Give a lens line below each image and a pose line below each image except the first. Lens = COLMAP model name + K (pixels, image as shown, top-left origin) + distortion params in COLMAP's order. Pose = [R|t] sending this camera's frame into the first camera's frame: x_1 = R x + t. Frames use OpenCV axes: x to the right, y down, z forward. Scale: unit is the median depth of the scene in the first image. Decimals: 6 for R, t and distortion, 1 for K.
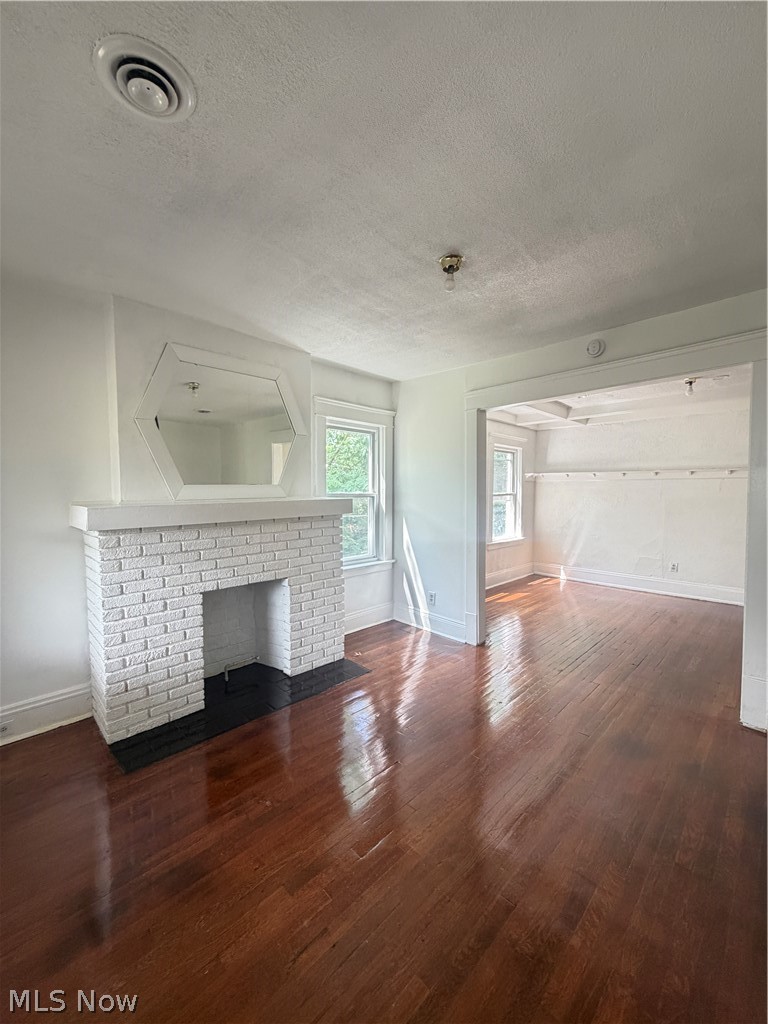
lens RADIAL K [[406.2, 0, 384.4], [0, 406.2, 514.5], [0, 0, 1]] dist [-0.000266, 0.000488]
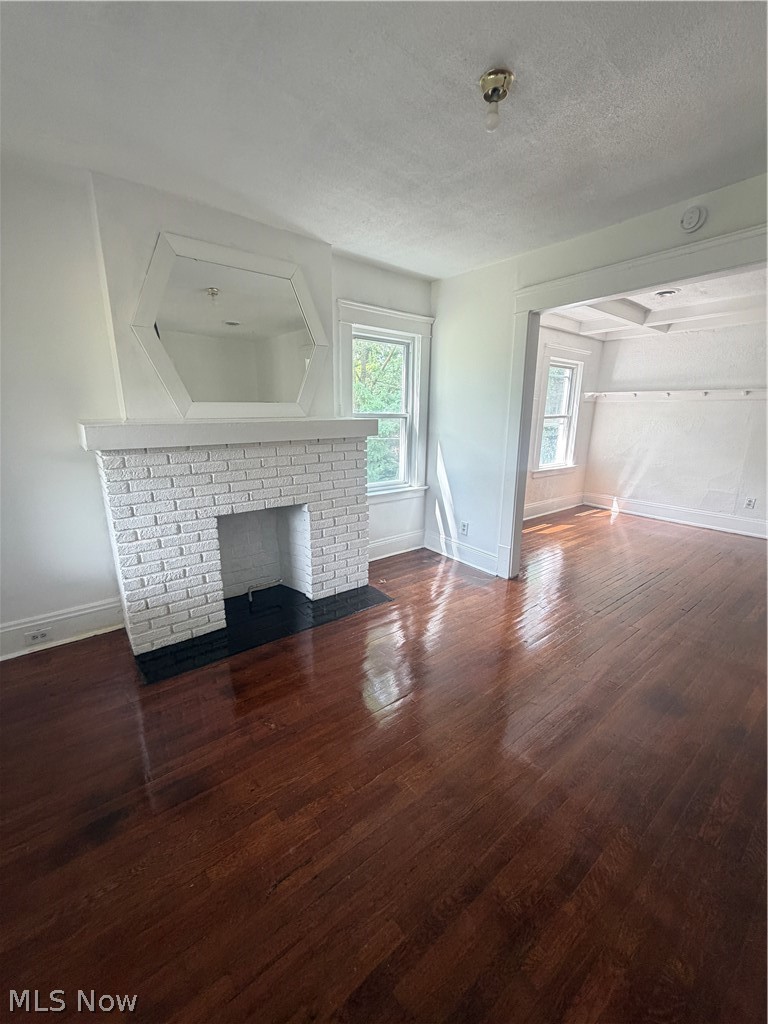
lens RADIAL K [[406.2, 0, 382.3], [0, 406.2, 514.0], [0, 0, 1]] dist [-0.000266, 0.000488]
pose [[0.992755, 0.036032, -0.114627, 0.055296], [-0.014097, 0.982317, 0.186693, -0.000805], [0.119327, -0.183725, 0.975708, 0.096687]]
